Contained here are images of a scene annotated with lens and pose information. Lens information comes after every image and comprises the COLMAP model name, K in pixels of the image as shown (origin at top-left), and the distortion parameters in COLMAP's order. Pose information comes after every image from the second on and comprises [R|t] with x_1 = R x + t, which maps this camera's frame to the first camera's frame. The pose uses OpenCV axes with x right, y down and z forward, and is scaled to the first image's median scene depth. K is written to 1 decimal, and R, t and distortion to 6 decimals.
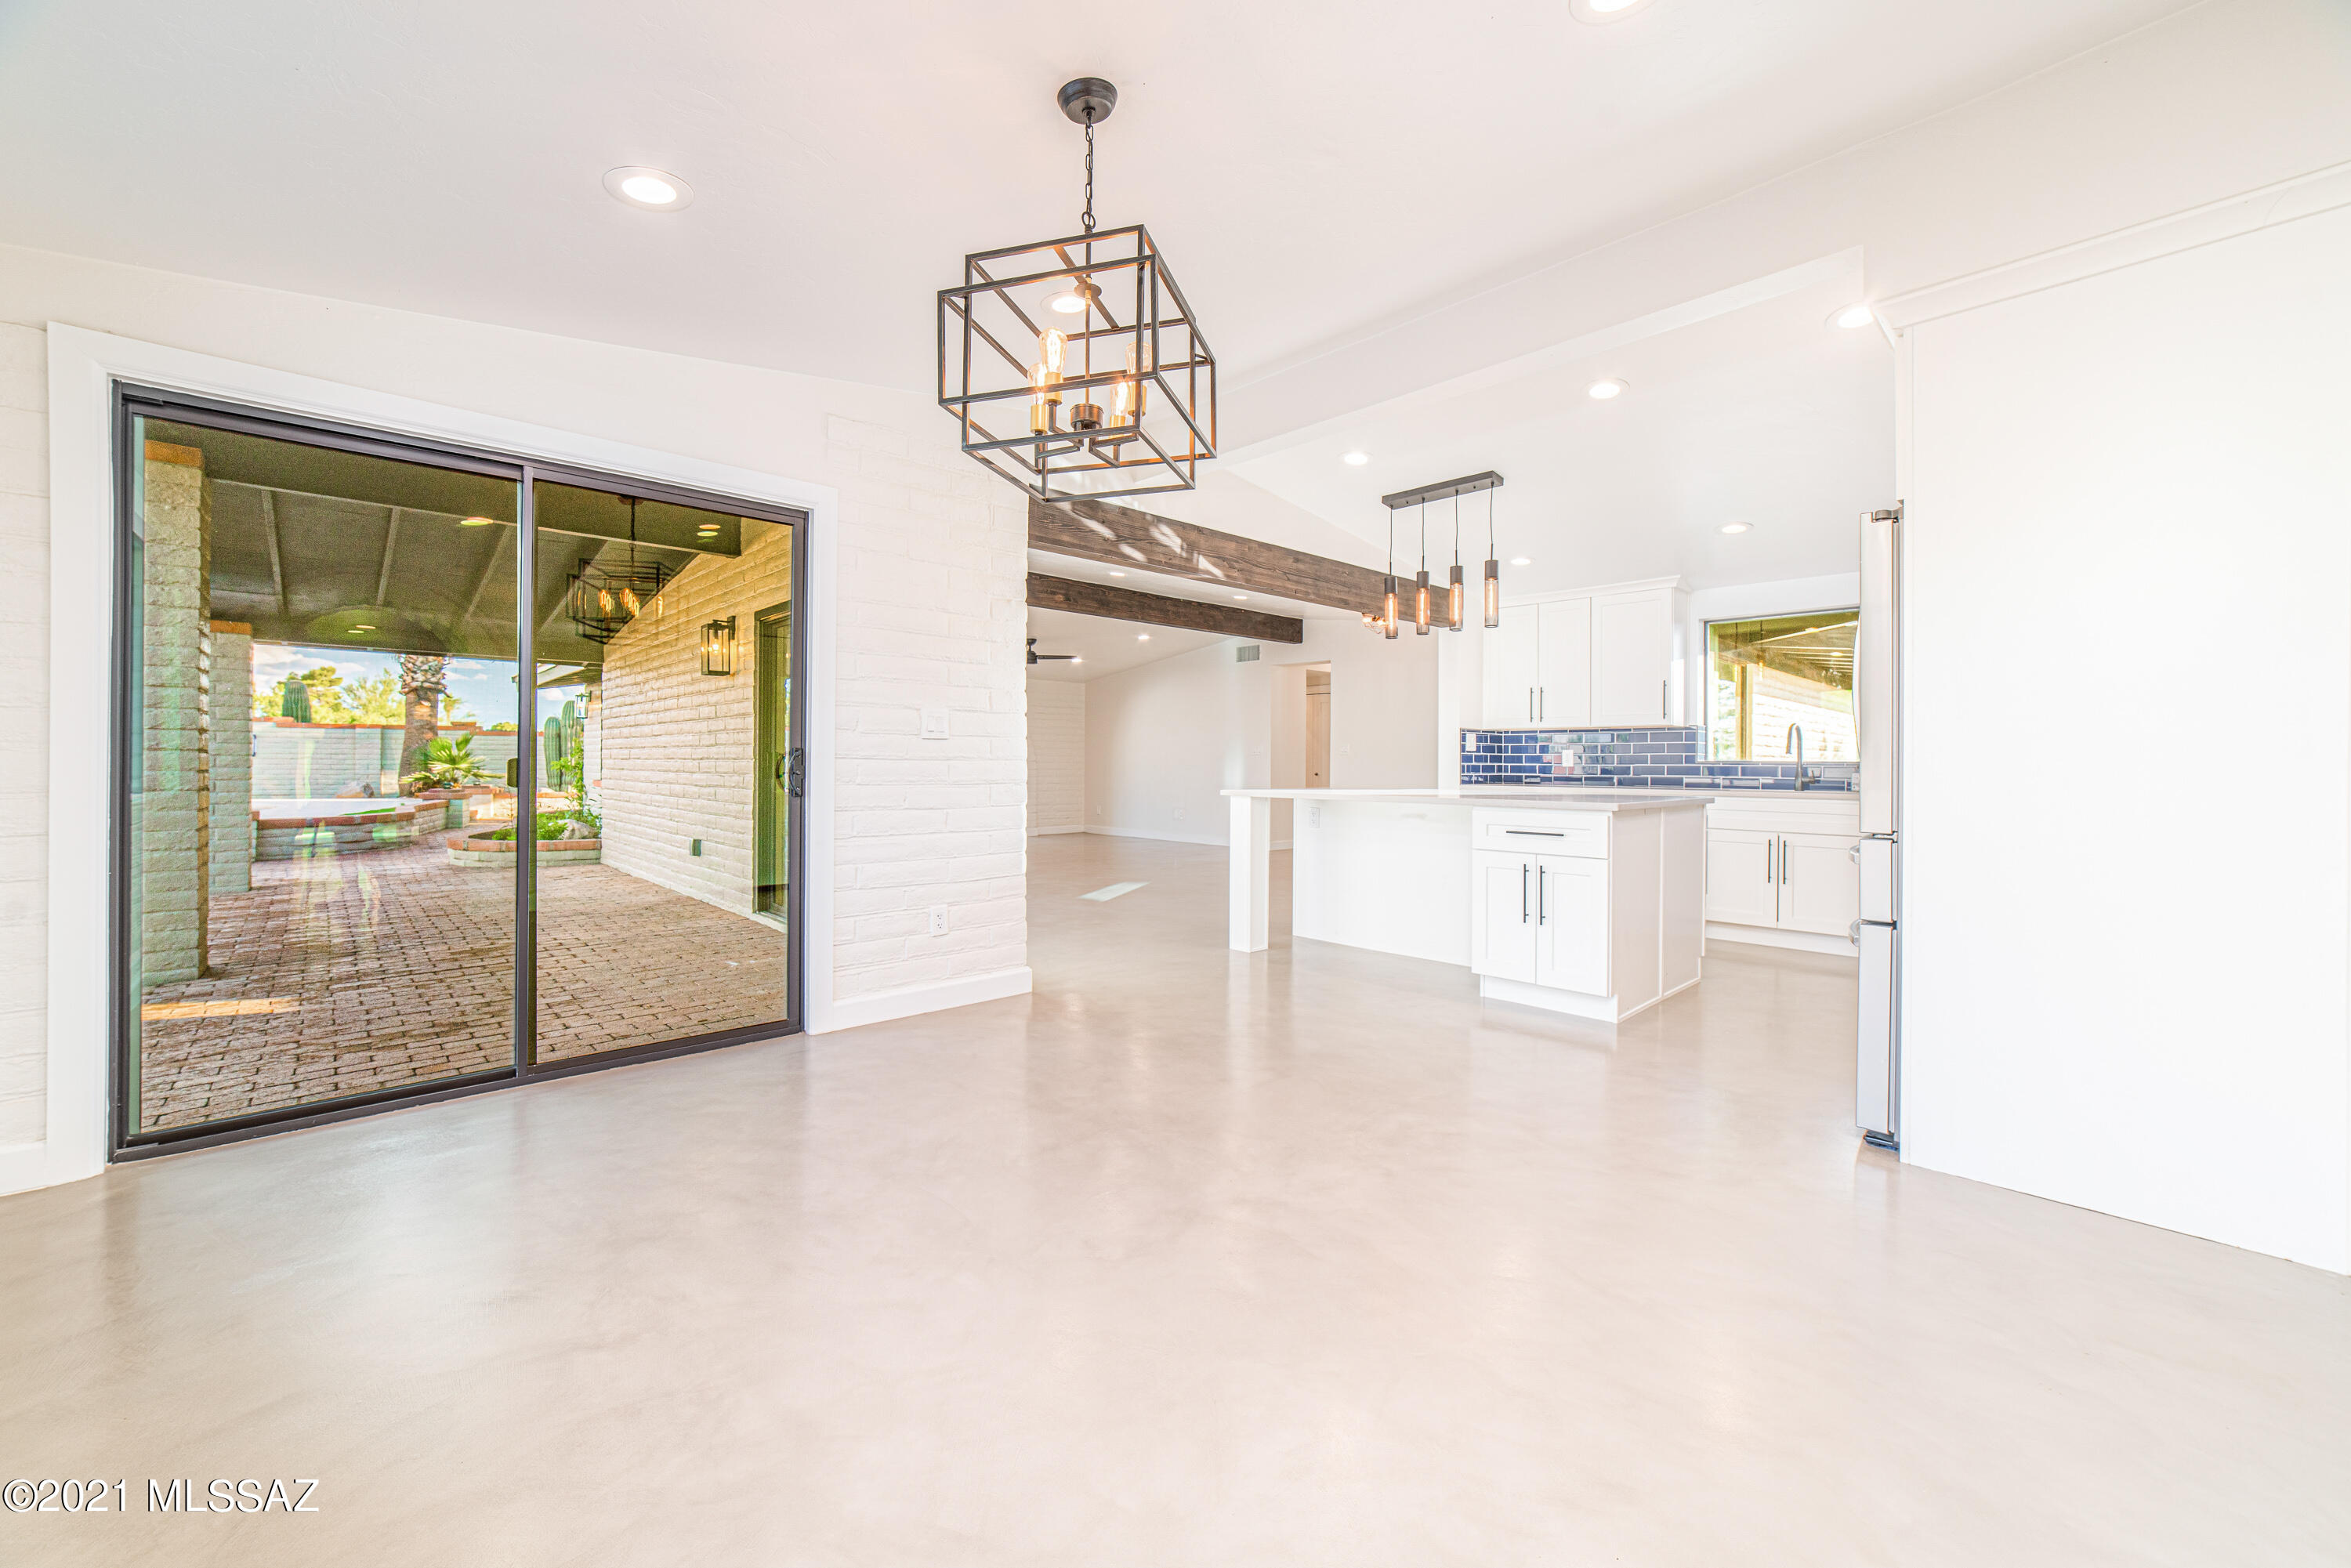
lens RADIAL K [[914.2, 0, 1175.5], [0, 914.2, 784.0], [0, 0, 1]] dist [-0.019643, 0.008812]
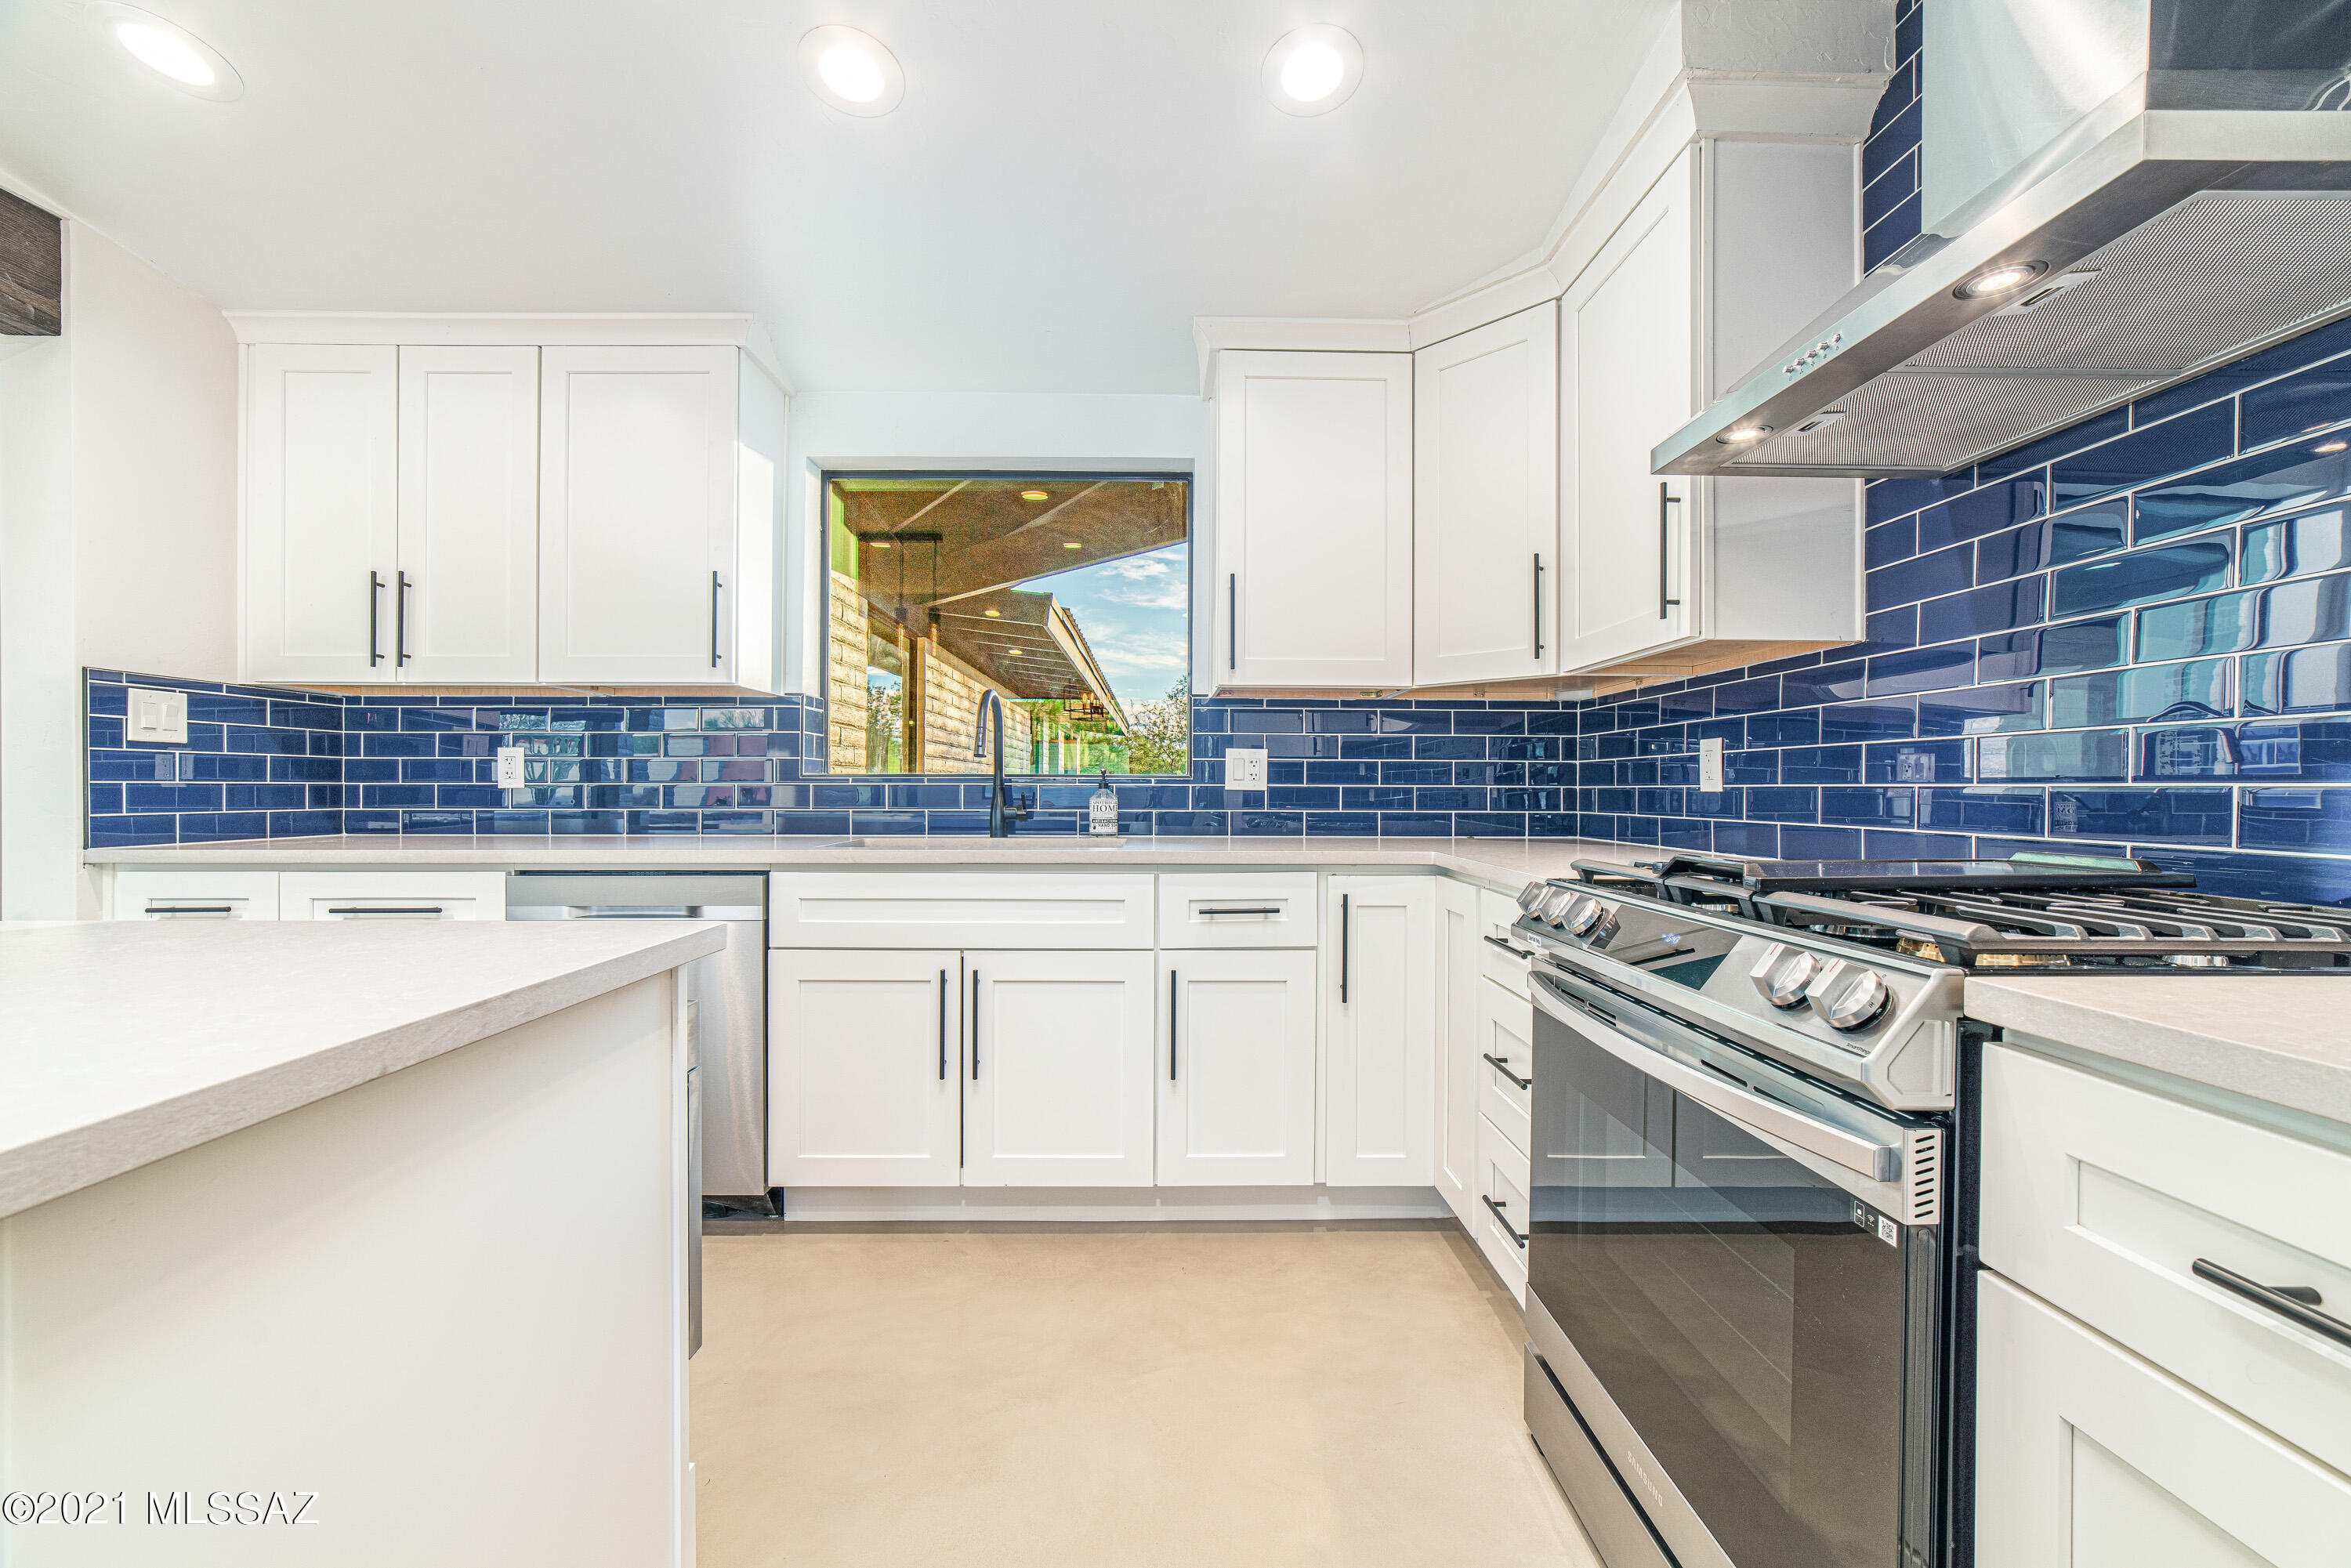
lens RADIAL K [[914.2, 0, 1175.5], [0, 914.2, 784.0], [0, 0, 1]] dist [-0.019643, 0.008812]
pose [[0.685425, 0.001288, 0.728142, 0.347773], [0.020185, 0.999581, -0.020769, -0.006914], [-0.727863, 0.028933, 0.685112, 0.521598]]
